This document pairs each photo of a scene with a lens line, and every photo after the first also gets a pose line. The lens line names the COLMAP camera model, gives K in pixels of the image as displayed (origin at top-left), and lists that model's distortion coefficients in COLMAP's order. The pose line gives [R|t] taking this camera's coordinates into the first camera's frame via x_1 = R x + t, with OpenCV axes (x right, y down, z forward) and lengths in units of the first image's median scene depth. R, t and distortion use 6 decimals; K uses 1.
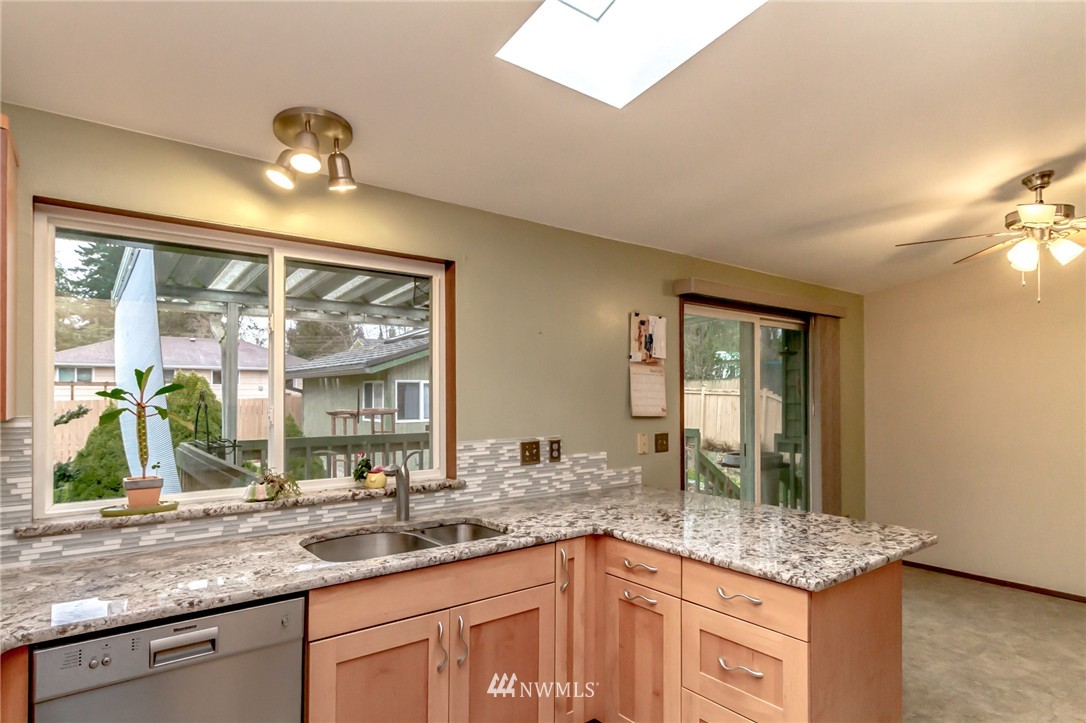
lens RADIAL K [[593.2, 0, 542.5], [0, 593.2, 391.8], [0, 0, 1]] dist [0.002428, 0.003532]
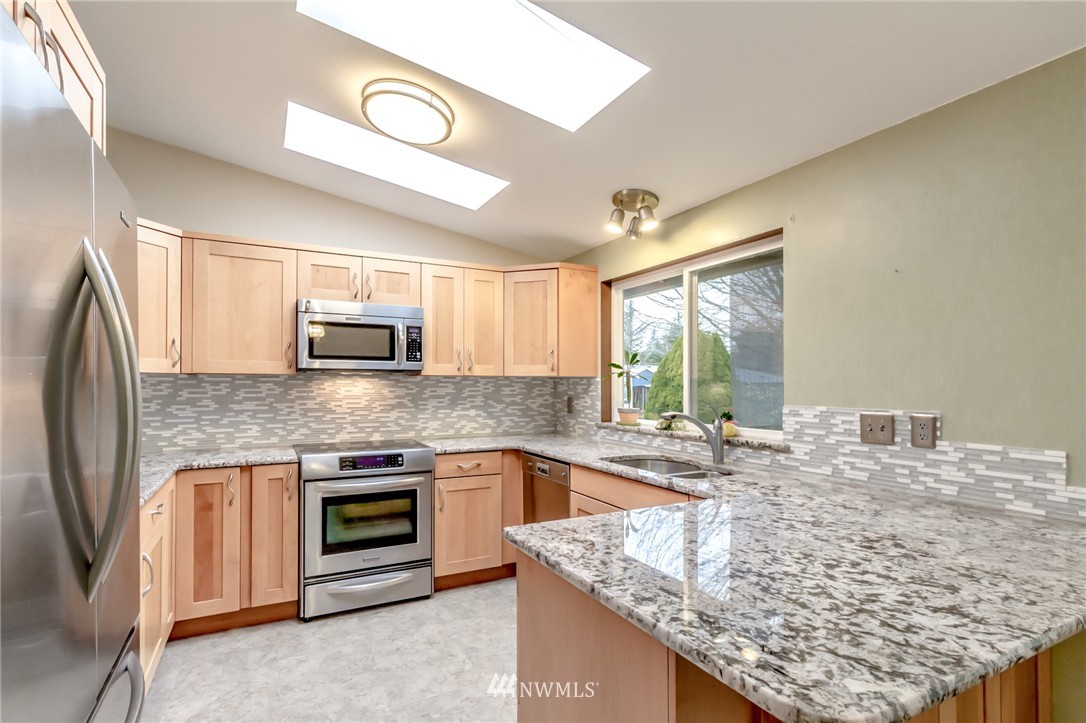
lens RADIAL K [[520.6, 0, 525.4], [0, 520.6, 380.2], [0, 0, 1]] dist [0.003372, -0.000507]
pose [[-0.198674, -0.006553, -0.980044, 0.934448], [0.002020, 0.999973, -0.007096, 0.054017], [0.980063, -0.003390, -0.198656, 0.858731]]
